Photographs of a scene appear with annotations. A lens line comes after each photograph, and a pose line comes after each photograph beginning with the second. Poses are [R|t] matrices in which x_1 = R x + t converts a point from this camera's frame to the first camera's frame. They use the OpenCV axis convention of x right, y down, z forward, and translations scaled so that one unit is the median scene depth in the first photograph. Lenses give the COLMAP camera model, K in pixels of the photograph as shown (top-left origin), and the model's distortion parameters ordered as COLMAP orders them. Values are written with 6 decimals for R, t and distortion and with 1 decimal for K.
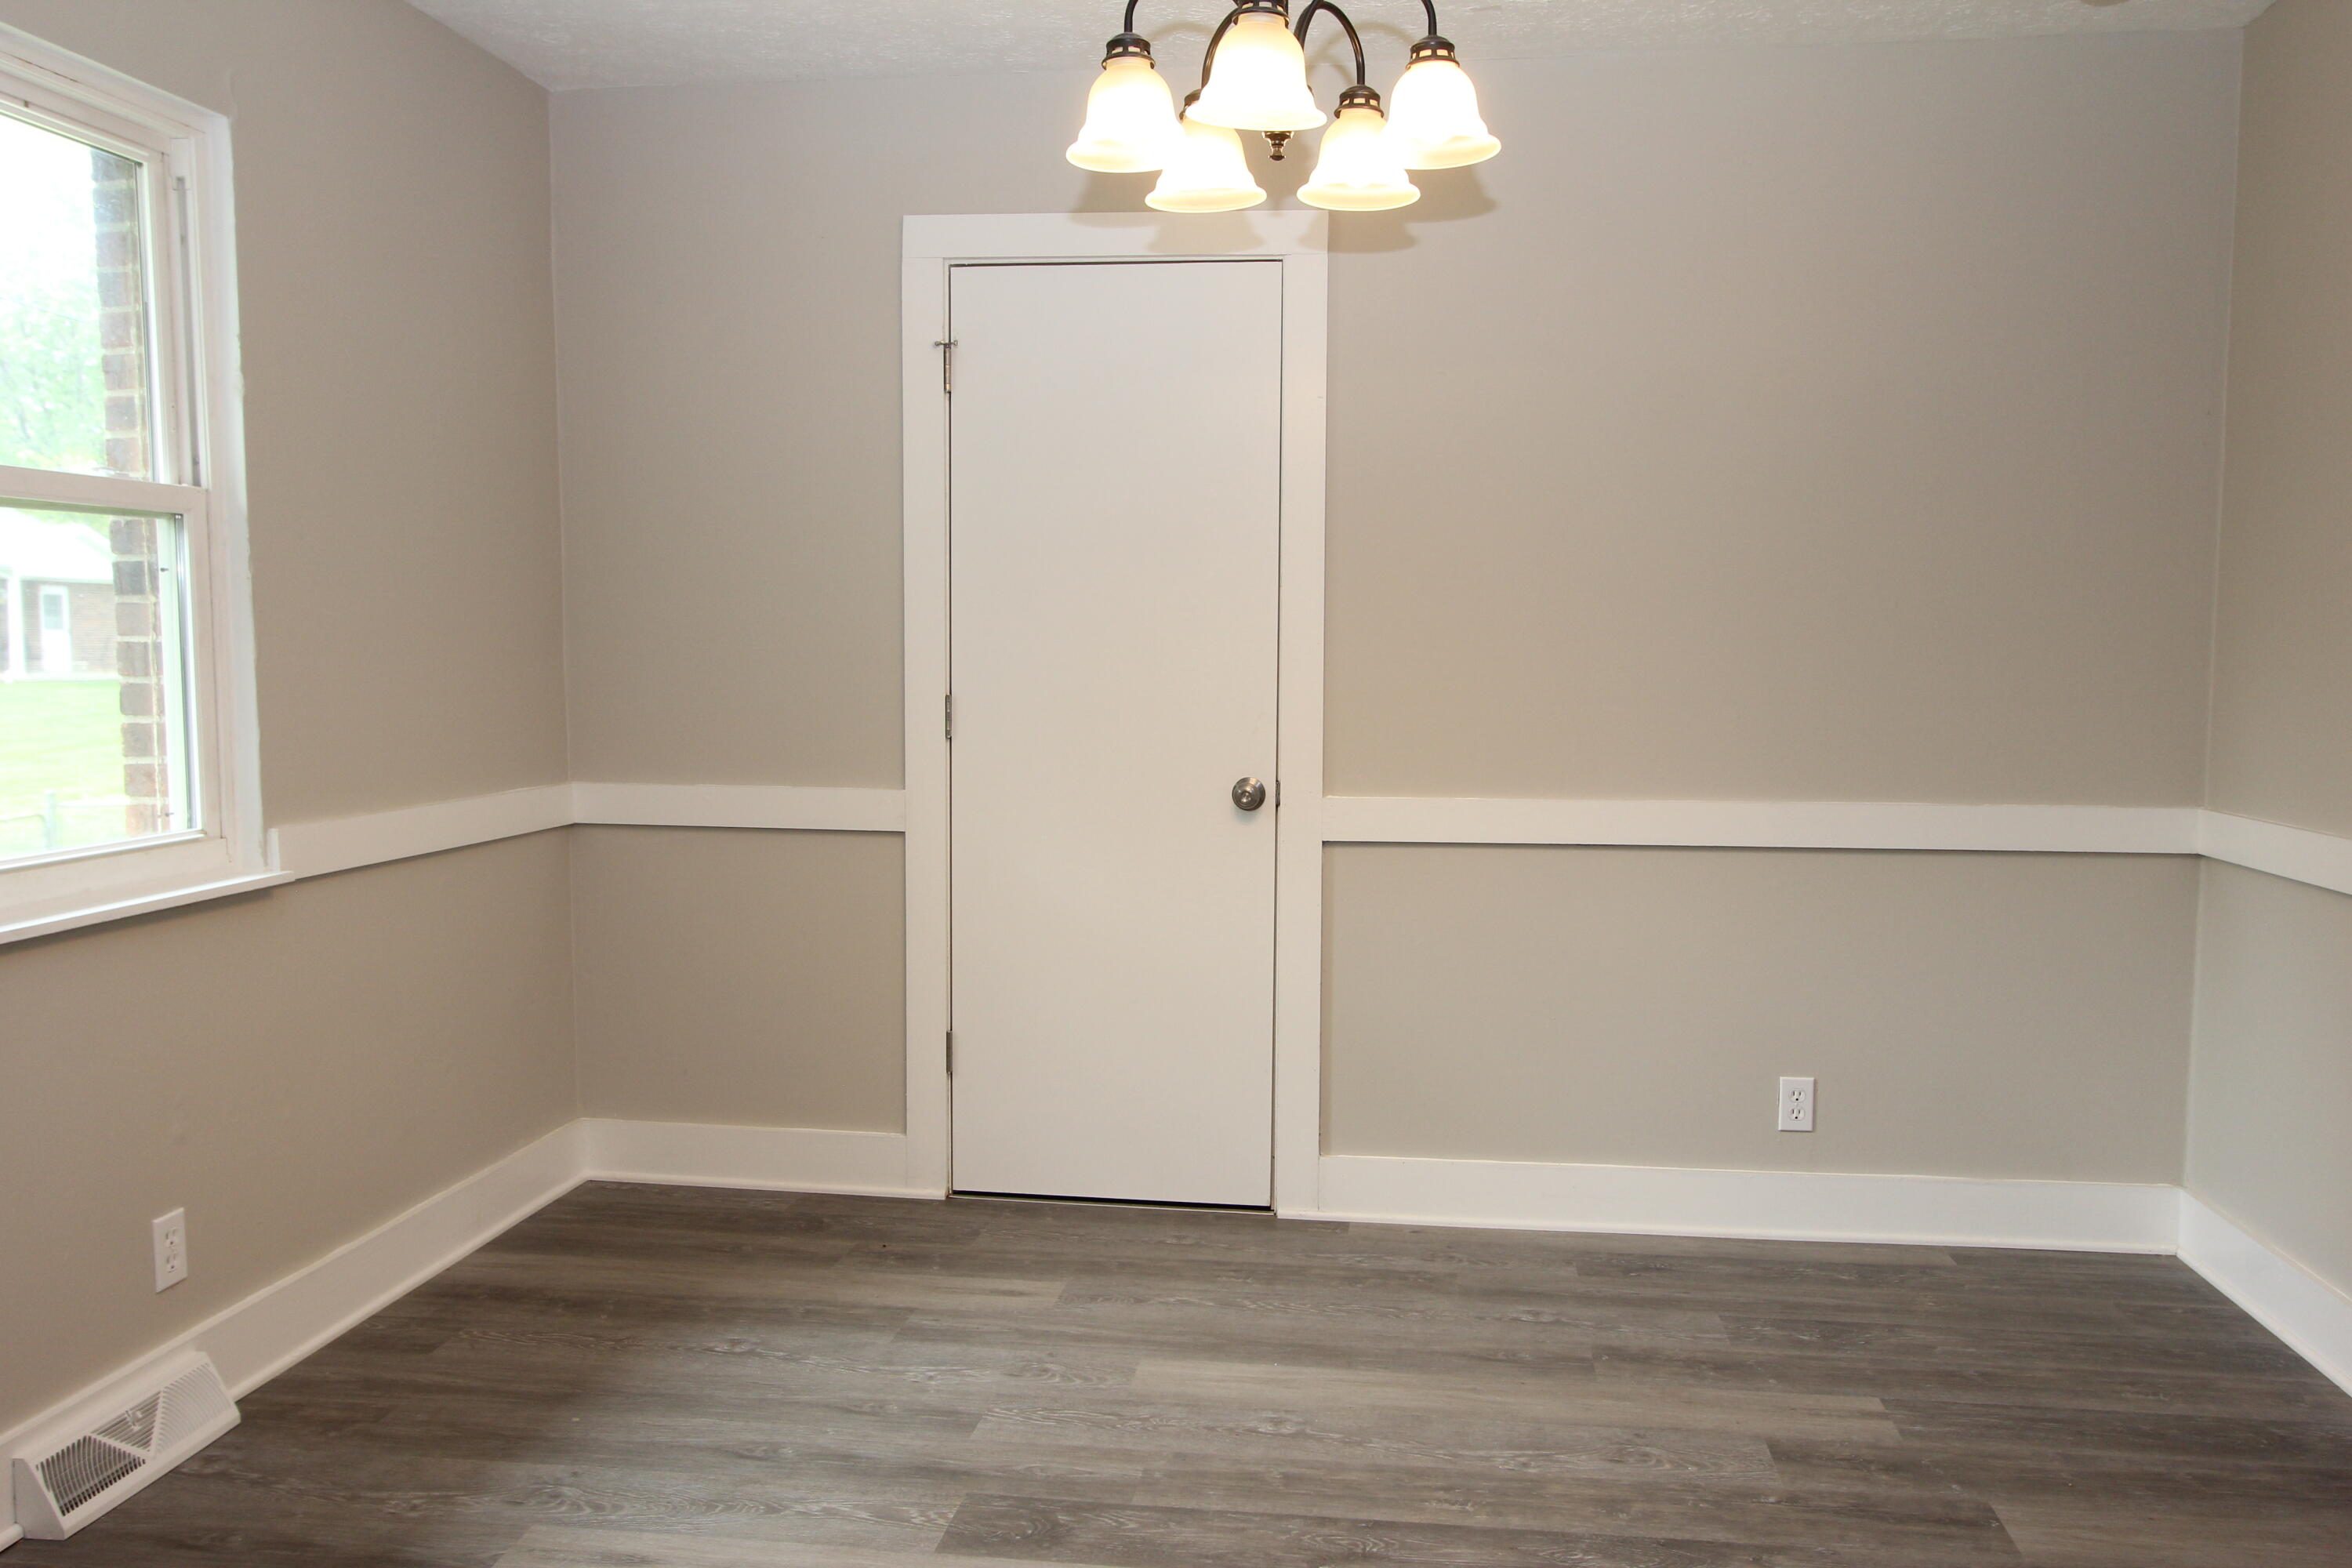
lens RADIAL K [[1875.3, 0, 1181.6], [0, 1875.3, 809.5], [0, 0, 1]] dist [0.001895, 0.013534]
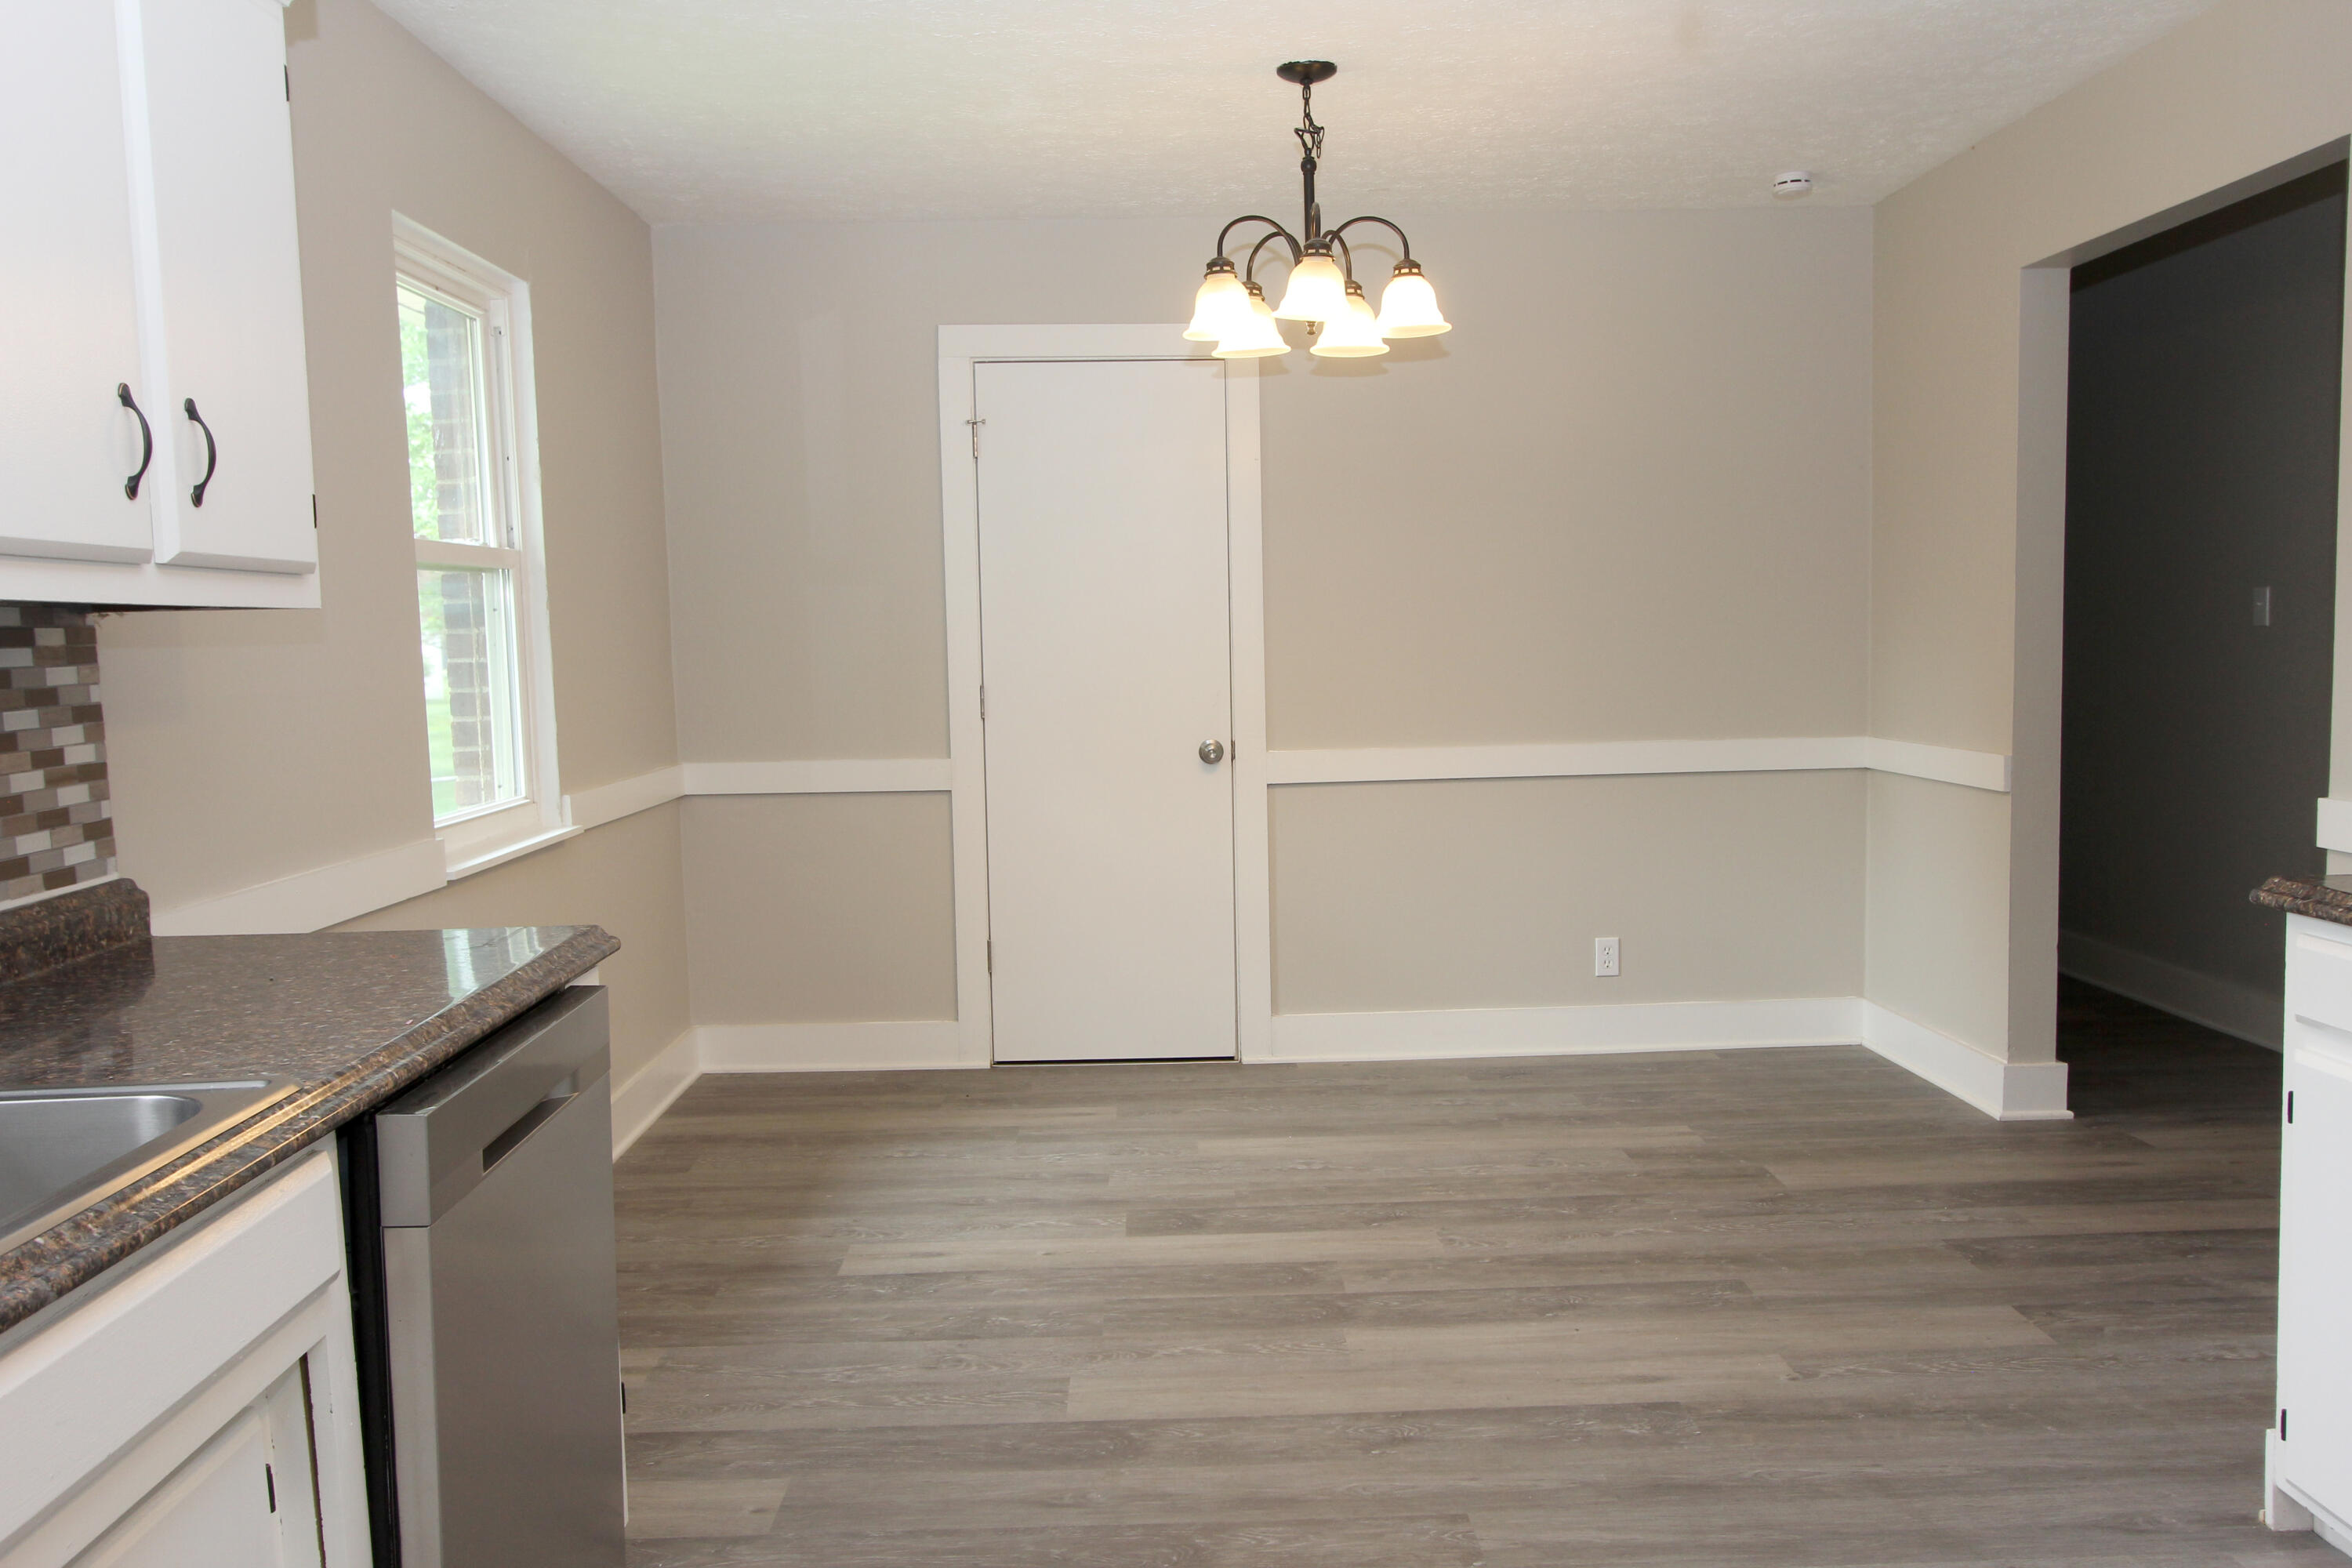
lens RADIAL K [[1875.3, 0, 1181.6], [0, 1875.3, 809.5], [0, 0, 1]] dist [0.001895, 0.013534]
pose [[0.987281, -0.040961, 0.153619, -0.248808], [0.040226, 0.999159, 0.007895, 0.027847], [-0.153814, -0.001615, 0.988099, -0.427008]]
